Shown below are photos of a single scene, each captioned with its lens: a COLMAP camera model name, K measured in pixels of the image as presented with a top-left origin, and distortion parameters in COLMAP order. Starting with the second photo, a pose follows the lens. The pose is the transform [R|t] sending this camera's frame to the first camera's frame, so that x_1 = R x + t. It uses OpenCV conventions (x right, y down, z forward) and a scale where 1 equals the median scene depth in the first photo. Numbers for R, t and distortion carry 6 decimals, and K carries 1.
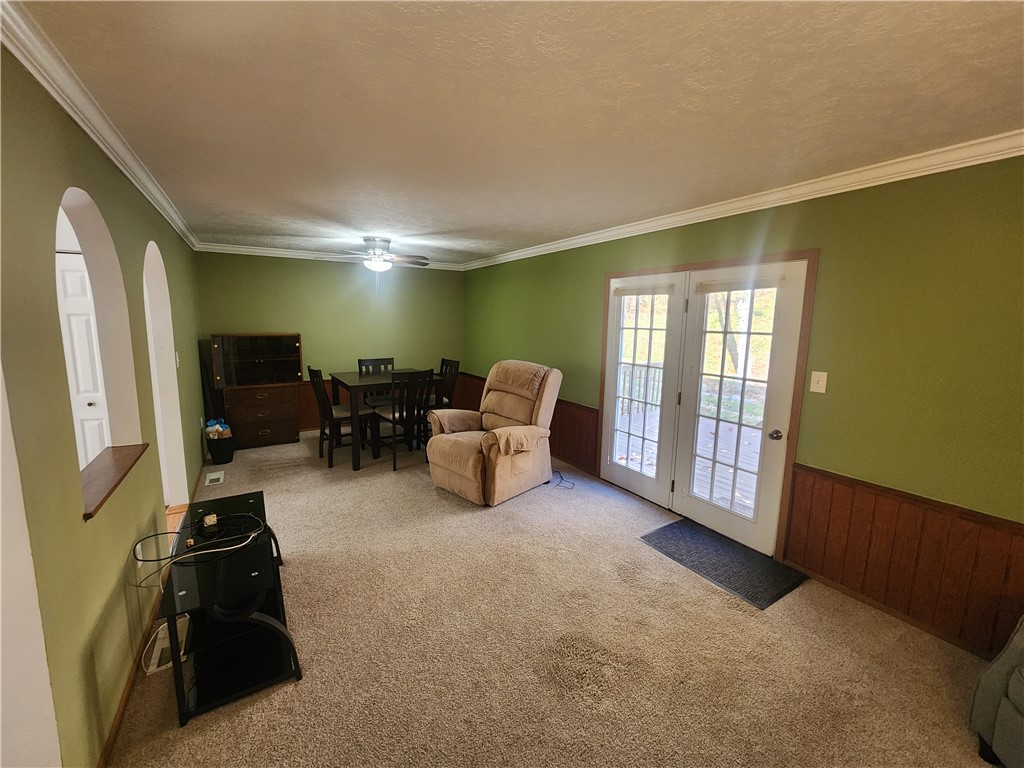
lens RADIAL K [[419.6, 0, 512.9], [0, 419.6, 381.5], [0, 0, 1]] dist [-0.000128, -0.001409]
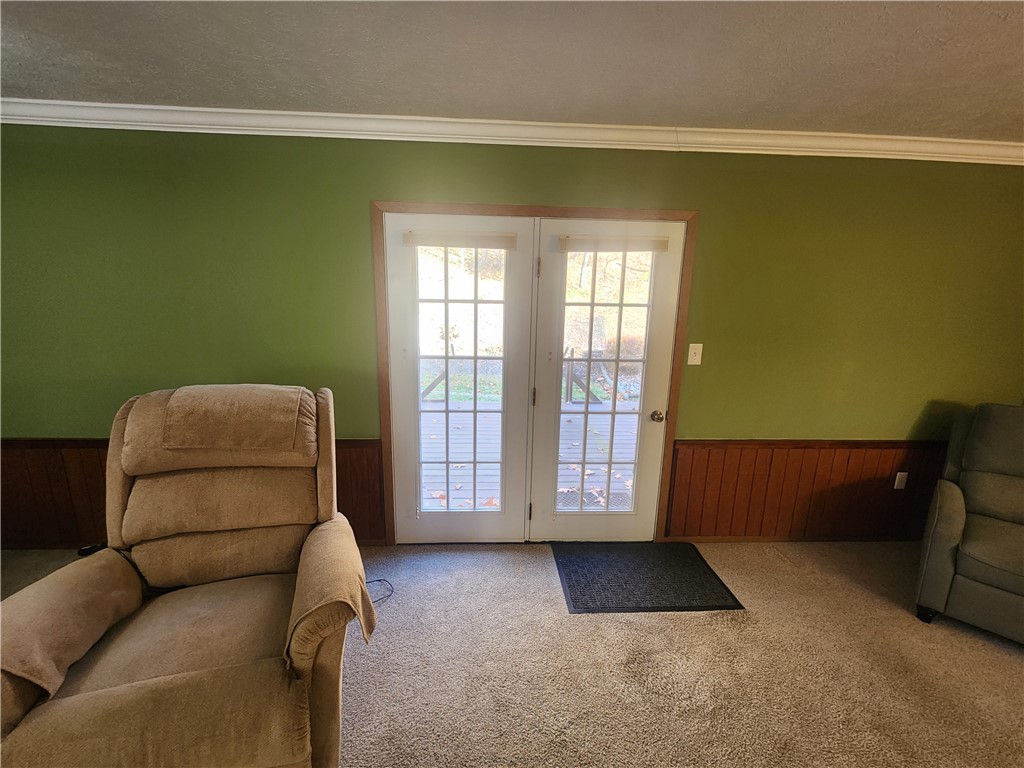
lens RADIAL K [[419.6, 0, 511.5], [0, 419.6, 376.3], [0, 0, 1]] dist [-0.000128, -0.001409]
pose [[0.486028, -0.179297, 0.855353, -0.258518], [0.116148, 0.983299, 0.140119, -0.108161], [-0.866191, 0.031246, 0.498736, 0.713549]]
